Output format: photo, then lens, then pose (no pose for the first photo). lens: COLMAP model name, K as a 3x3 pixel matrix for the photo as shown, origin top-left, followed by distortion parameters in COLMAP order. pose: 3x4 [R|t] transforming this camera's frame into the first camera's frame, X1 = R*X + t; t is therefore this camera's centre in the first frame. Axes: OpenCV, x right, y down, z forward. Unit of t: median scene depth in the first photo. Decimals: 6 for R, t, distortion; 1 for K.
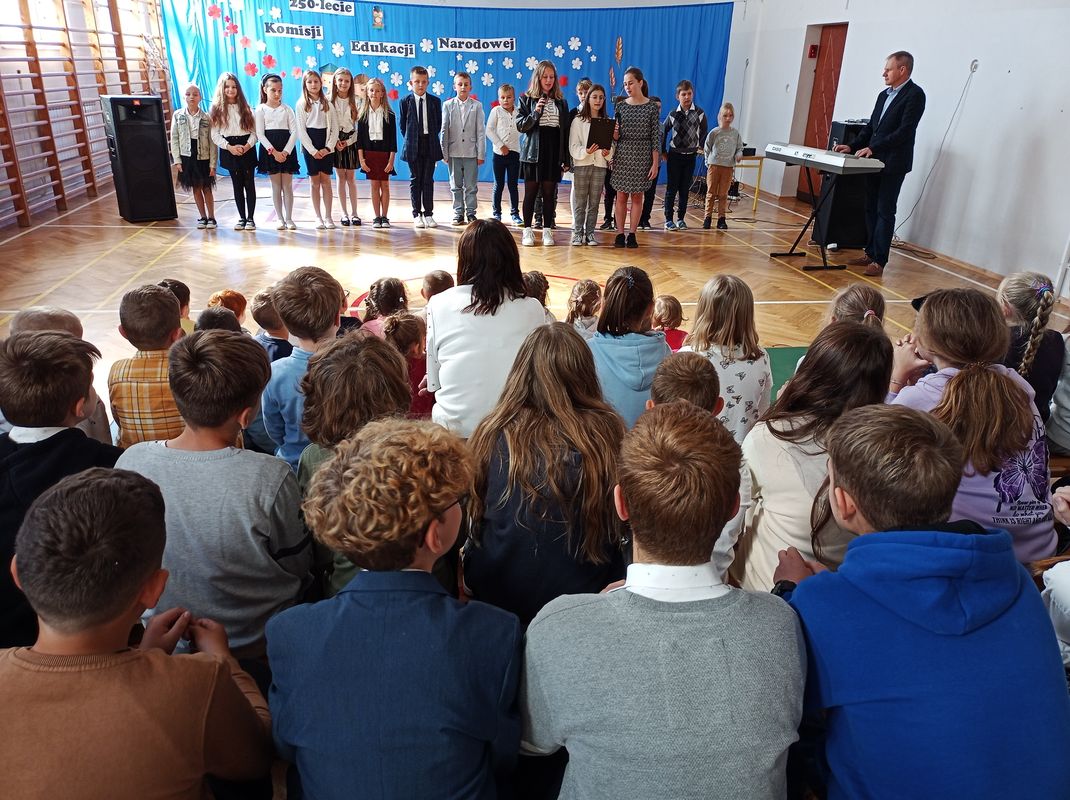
lens RADIAL K [[796.9, 0, 535.0], [0, 796.9, 400.0], [0, 0, 1]] dist [0.011370, -0.002018]
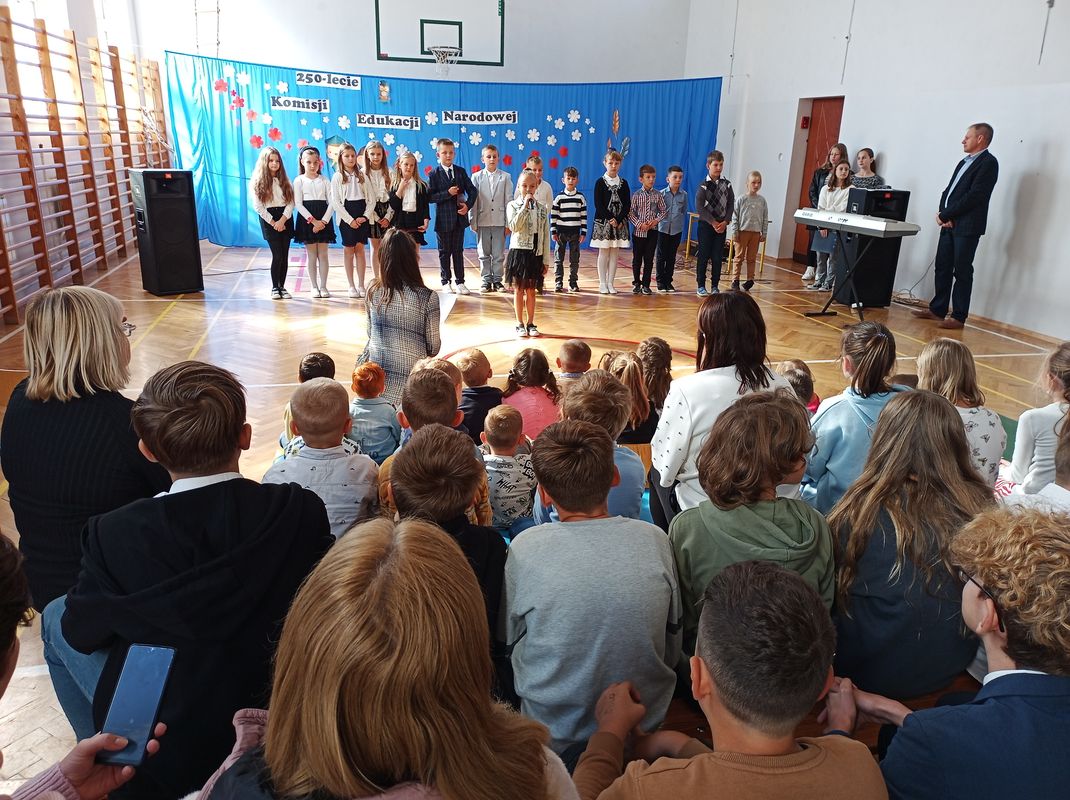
lens RADIAL K [[793.8, 0, 535.0], [0, 793.8, 400.0], [0, 0, 1]] dist [0.037523, -0.044845]
pose [[0.996712, -0.029199, 0.075580, -0.094664], [0.034872, 0.996583, -0.074872, -0.005256], [-0.073136, 0.077261, 0.994325, 0.007179]]
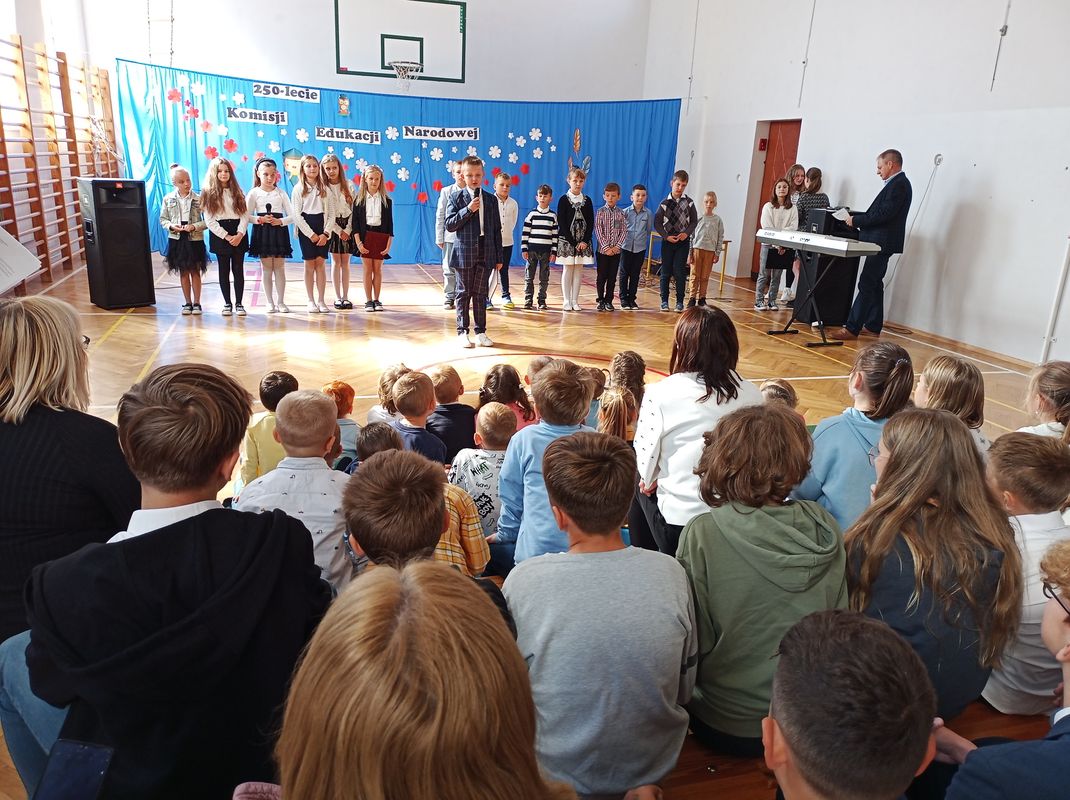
lens RADIAL K [[790.0, 0, 535.0], [0, 790.0, 400.0], [0, 0, 1]] dist [0.045868, -0.051490]
pose [[0.990866, -0.027101, 0.132099, -0.101916], [0.039728, 0.994787, -0.093915, -0.007109], [-0.128865, 0.098305, 0.986777, 0.019939]]
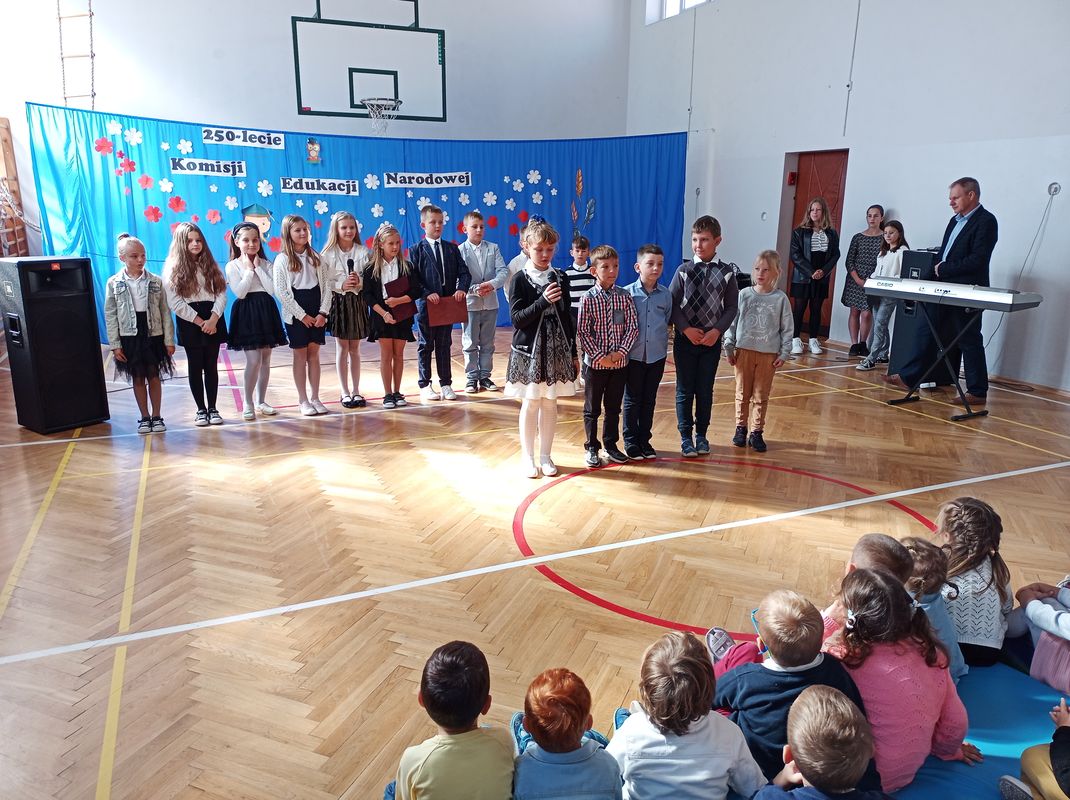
lens RADIAL K [[790.0, 0, 535.0], [0, 790.0, 400.0], [0, 0, 1]] dist [0.045868, -0.051490]
pose [[0.967599, -0.085794, 0.237470, -0.194835], [0.119419, 0.984160, -0.131028, -0.084190], [-0.222467, 0.155141, 0.962517, 0.185549]]
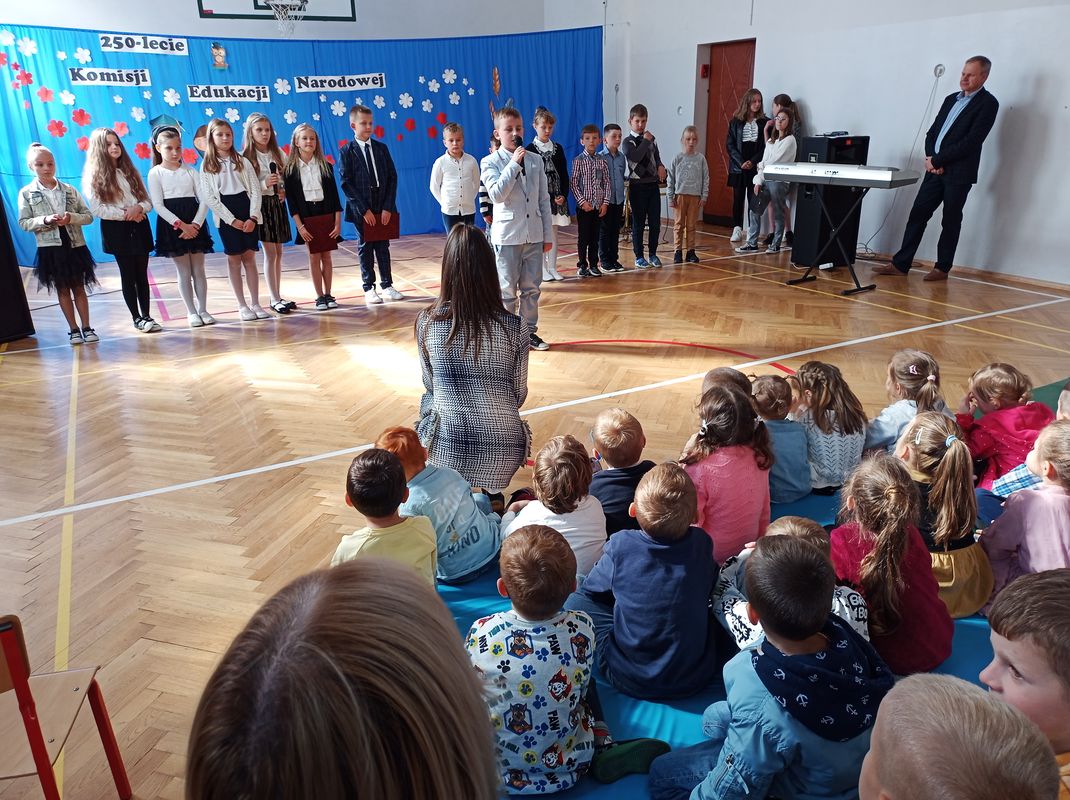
lens RADIAL K [[793.0, 0, 534.1], [0, 793.0, 405.5], [0, 0, 1]] dist [0.006820, -0.009841]
pose [[0.943327, -0.166778, 0.286915, -0.187557], [0.177590, 0.984033, -0.011887, -0.060004], [-0.280351, 0.062166, 0.957882, 0.154566]]
